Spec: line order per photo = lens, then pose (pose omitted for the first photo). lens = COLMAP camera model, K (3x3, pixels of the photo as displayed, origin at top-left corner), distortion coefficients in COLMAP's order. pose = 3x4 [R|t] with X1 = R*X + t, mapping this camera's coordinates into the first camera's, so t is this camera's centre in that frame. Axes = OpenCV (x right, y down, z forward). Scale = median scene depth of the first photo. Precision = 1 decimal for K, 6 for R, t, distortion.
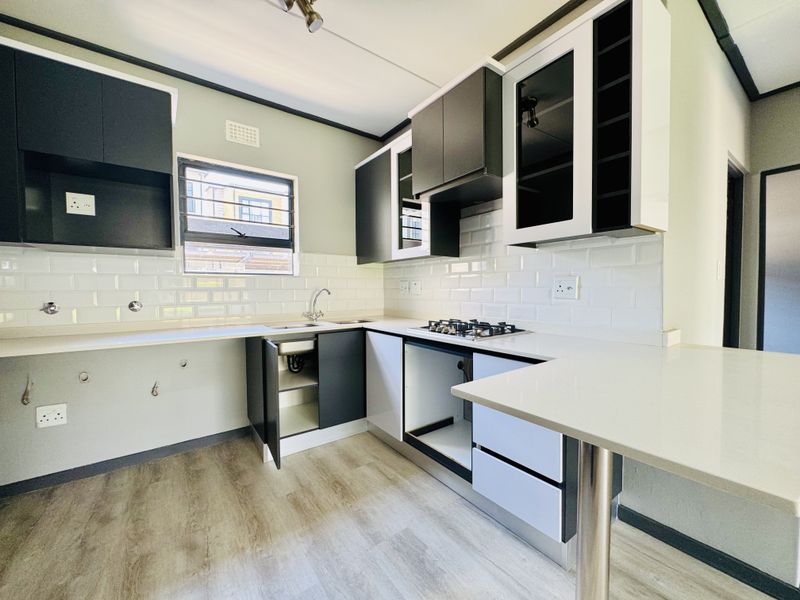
lens RADIAL K [[321.5, 0, 400.0], [0, 321.5, 300.0], [0, 0, 1]] dist [-0.003073, 0.000658]
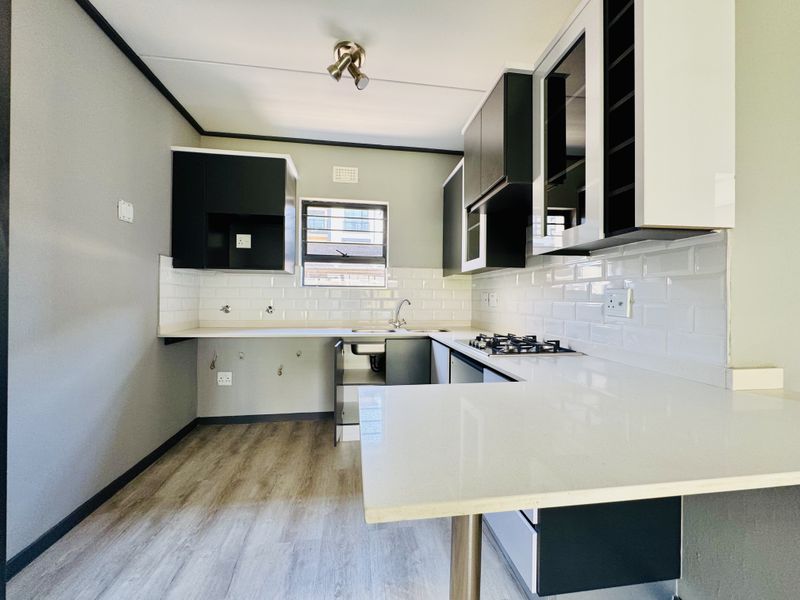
lens RADIAL K [[321.5, 0, 400.0], [0, 321.5, 300.0], [0, 0, 1]] dist [-0.003073, 0.000658]
pose [[0.881458, 0.016607, -0.471970, 0.378193], [-0.031021, 0.999259, -0.022774, -0.009394], [0.471242, 0.034715, 0.881320, 0.017799]]
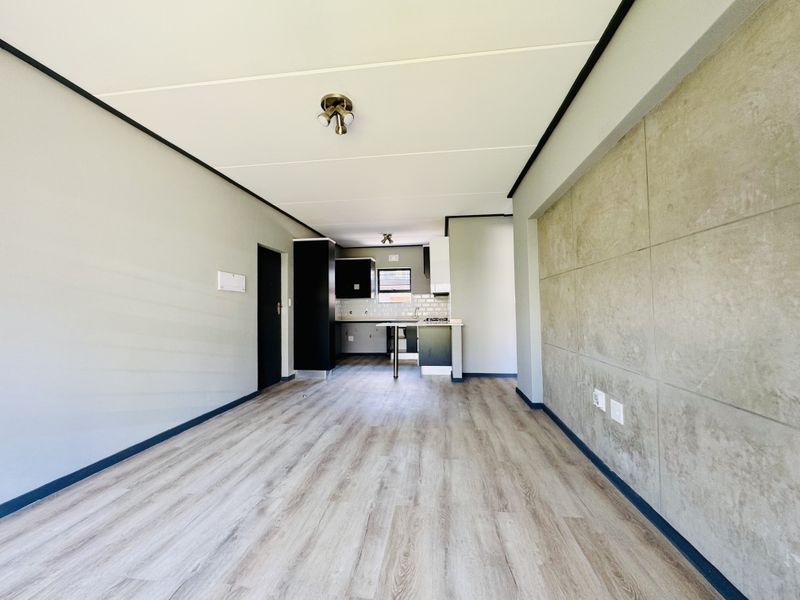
lens RADIAL K [[321.5, 0, 400.0], [0, 321.5, 300.0], [0, 0, 1]] dist [-0.003073, 0.000658]
pose [[0.722925, -0.018811, -0.690671, 2.193880], [-0.014926, 0.998971, -0.042831, 0.033322], [0.690766, 0.041273, 0.721900, -1.541907]]
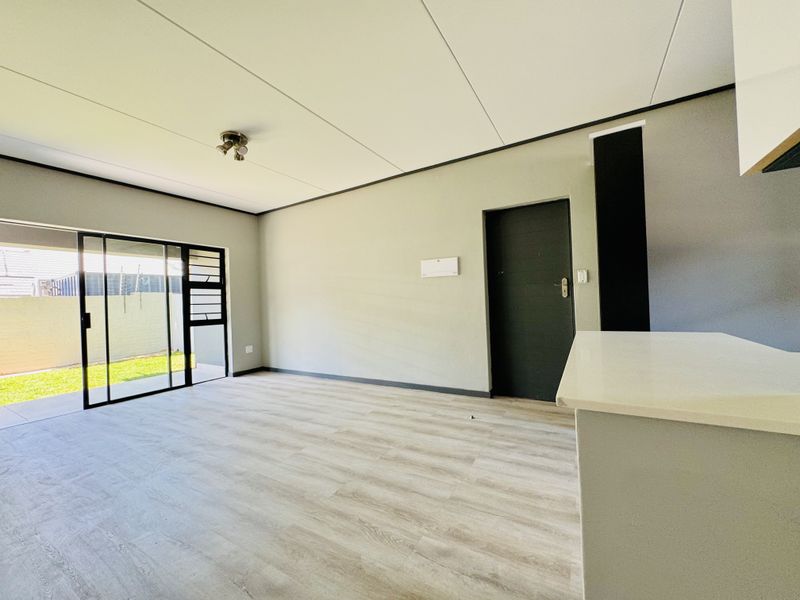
lens RADIAL K [[321.5, 0, 400.0], [0, 321.5, 300.0], [0, 0, 1]] dist [-0.003073, 0.000658]
pose [[-0.919712, 0.043067, -0.390225, 1.085231], [0.035714, 0.999022, 0.026083, -0.006843], [0.390966, 0.010052, -0.920350, 0.880522]]
